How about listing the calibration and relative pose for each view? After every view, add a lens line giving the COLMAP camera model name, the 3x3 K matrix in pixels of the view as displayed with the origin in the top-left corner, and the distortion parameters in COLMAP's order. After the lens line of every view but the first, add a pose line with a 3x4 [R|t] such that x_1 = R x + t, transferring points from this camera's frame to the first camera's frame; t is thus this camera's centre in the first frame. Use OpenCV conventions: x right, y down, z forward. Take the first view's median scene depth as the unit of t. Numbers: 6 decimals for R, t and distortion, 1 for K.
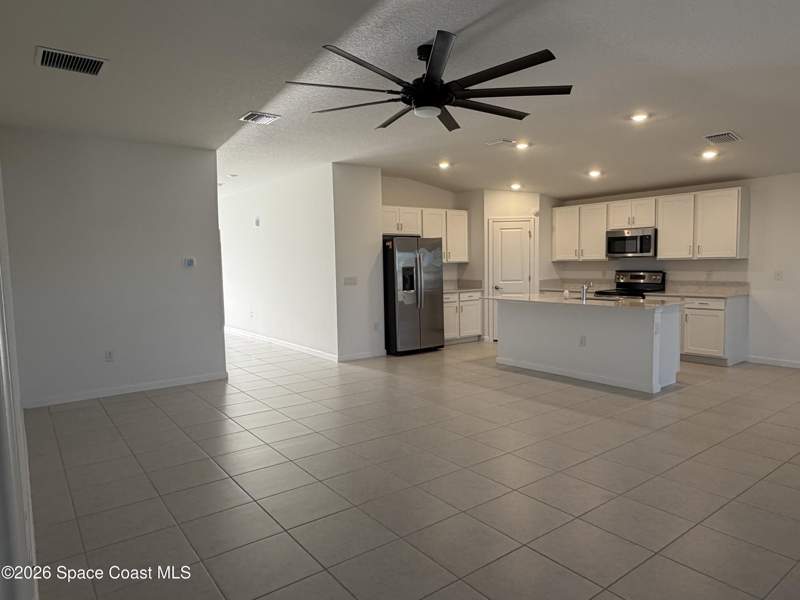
lens RADIAL K [[516.6, 0, 398.4], [0, 516.6, 302.0], [0, 0, 1]] dist [-0.003959, 0.000586]
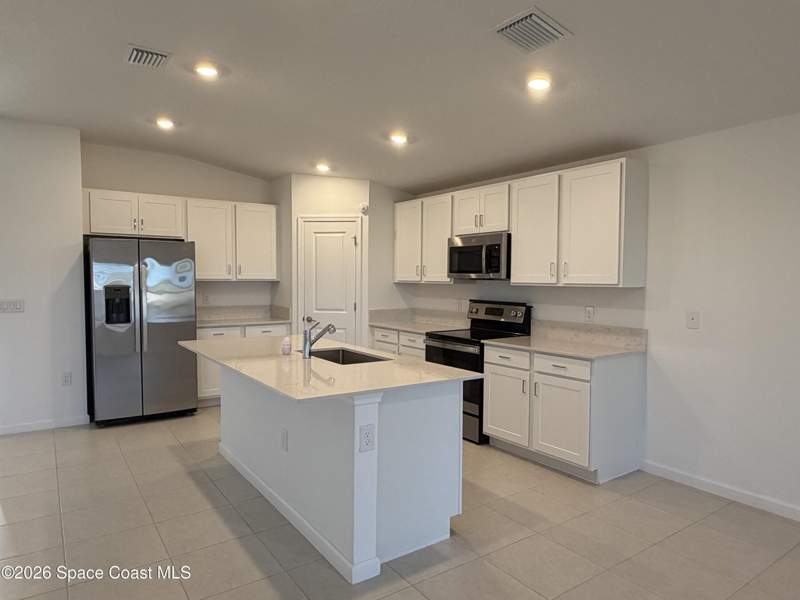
lens RADIAL K [[516.6, 0, 401.5], [0, 516.6, 299.9], [0, 0, 1]] dist [-0.003959, 0.000586]
pose [[0.998867, 0.026932, -0.039228, 0.386605], [-0.028235, 0.999055, -0.033047, -0.039616], [0.038301, 0.034117, 0.998684, 0.382275]]
